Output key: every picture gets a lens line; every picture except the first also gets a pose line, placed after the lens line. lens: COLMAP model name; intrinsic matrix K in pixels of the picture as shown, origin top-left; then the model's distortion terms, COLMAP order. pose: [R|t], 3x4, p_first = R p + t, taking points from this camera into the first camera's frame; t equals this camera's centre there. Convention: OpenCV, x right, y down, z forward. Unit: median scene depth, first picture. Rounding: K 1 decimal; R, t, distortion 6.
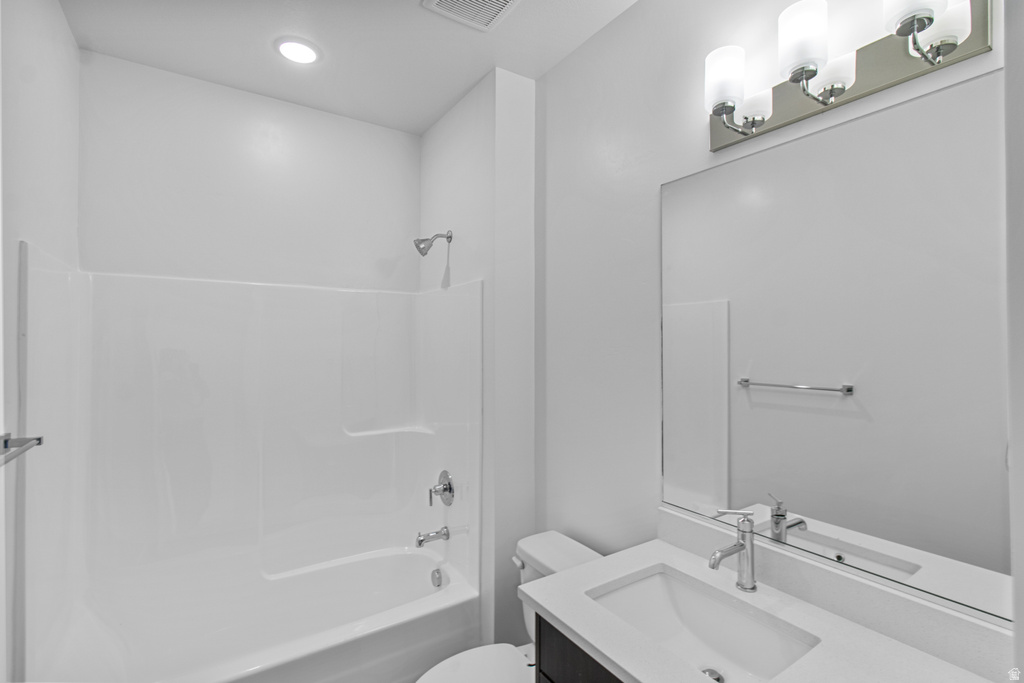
lens RADIAL K [[482.0, 0, 510.2], [0, 482.0, 342.8], [0, 0, 1]] dist [-0.001793, -0.000212]
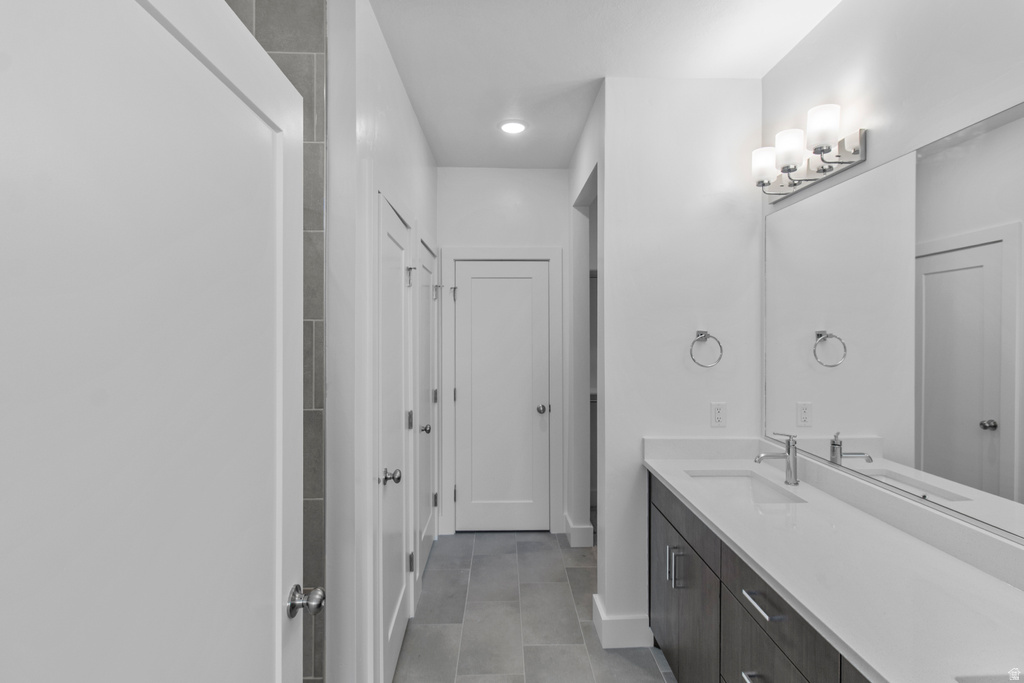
lens RADIAL K [[482.0, 0, 512.9], [0, 482.0, 337.4], [0, 0, 1]] dist [-0.001793, -0.000212]
pose [[0.856584, 0.002741, -0.516001, 0.481529], [0.005770, 0.999872, 0.014890, 0.005912], [0.515976, -0.015732, 0.856459, -0.739521]]
